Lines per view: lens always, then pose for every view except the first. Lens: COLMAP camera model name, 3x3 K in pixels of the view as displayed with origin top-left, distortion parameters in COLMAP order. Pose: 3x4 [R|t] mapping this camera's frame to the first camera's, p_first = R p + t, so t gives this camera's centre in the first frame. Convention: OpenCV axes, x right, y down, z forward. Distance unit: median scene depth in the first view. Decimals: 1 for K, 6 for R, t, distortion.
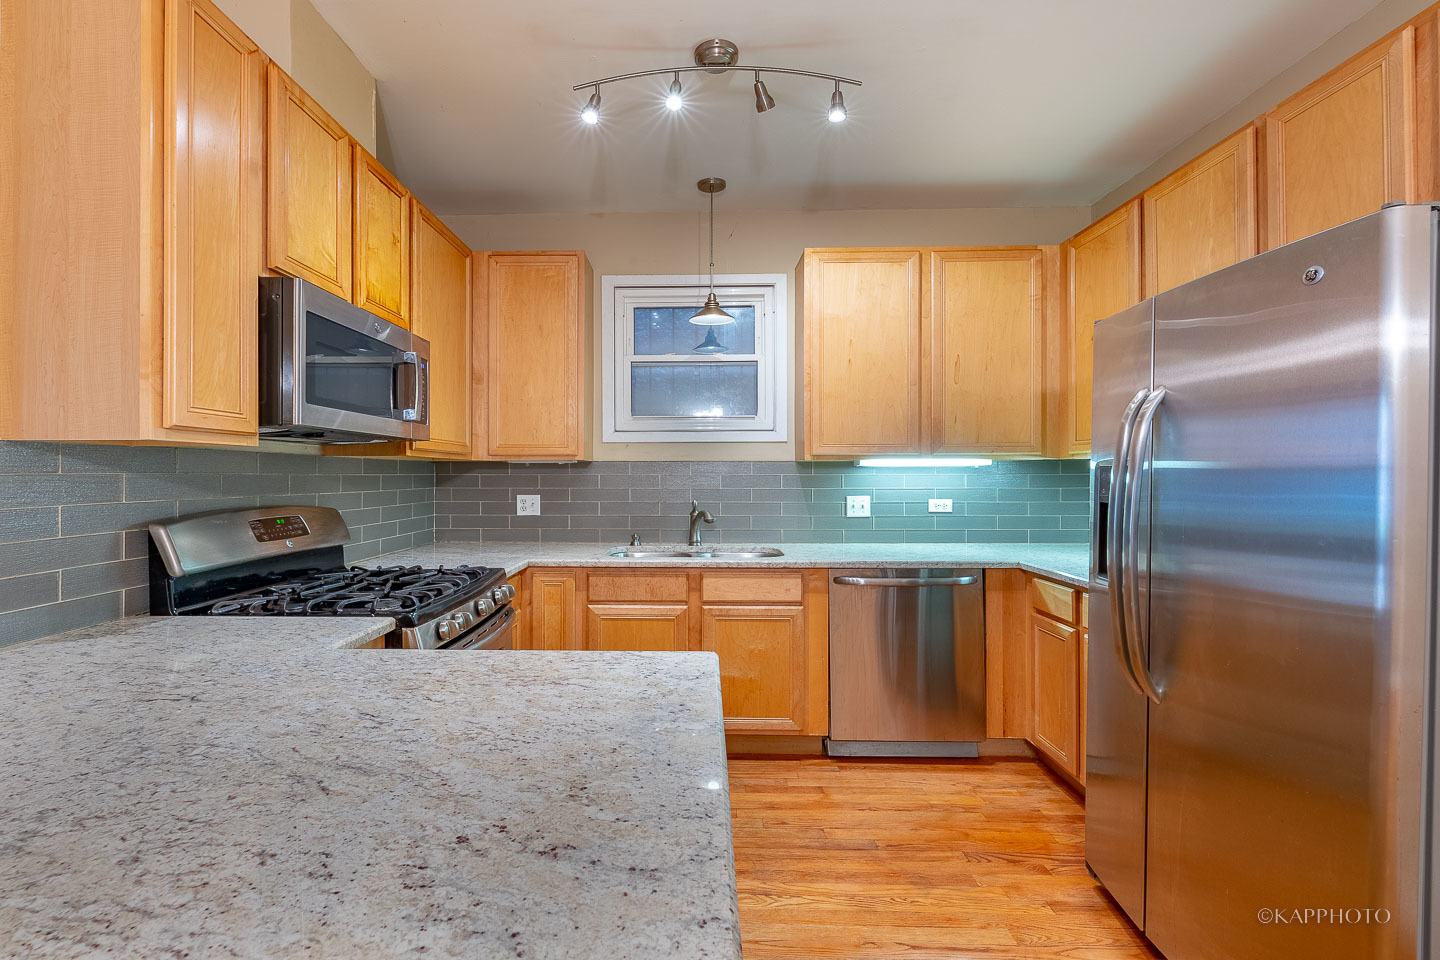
lens RADIAL K [[625.0, 0, 679.9], [0, 625.0, 466.9], [0, 0, 1]] dist [0.001072, 0.000192]
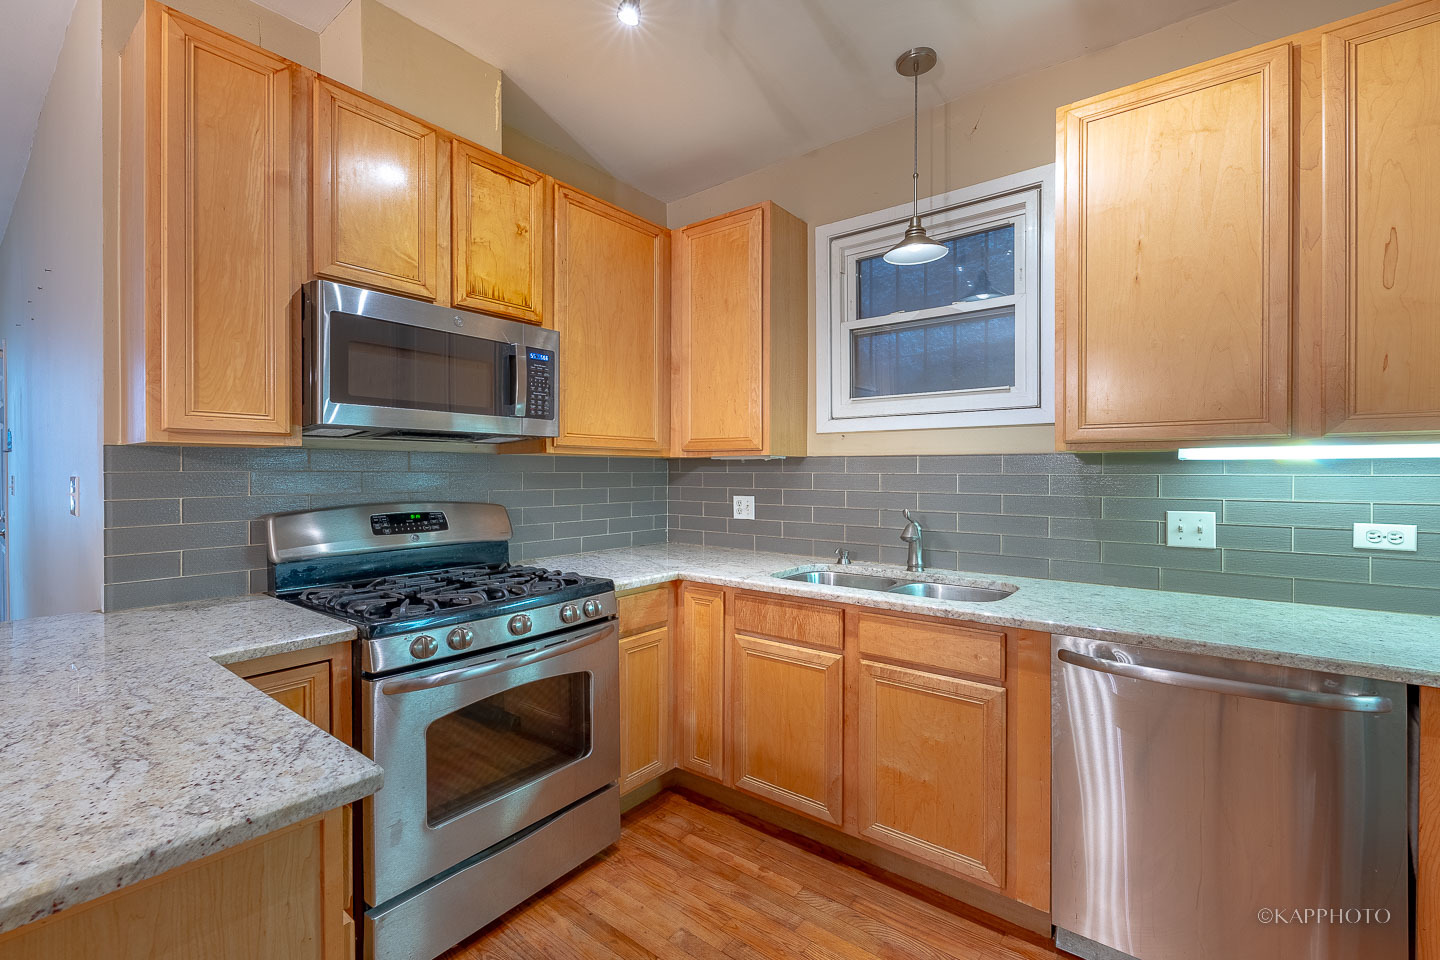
lens RADIAL K [[644.6, 0, 708.6], [0, 644.6, 467.7], [0, 0, 1]] dist [0.001650, -0.000412]
pose [[0.822561, -0.001248, -0.568676, 0.301609], [0.004516, 0.999980, 0.004338, 0.001371], [0.568659, -0.006136, 0.822550, 0.294714]]
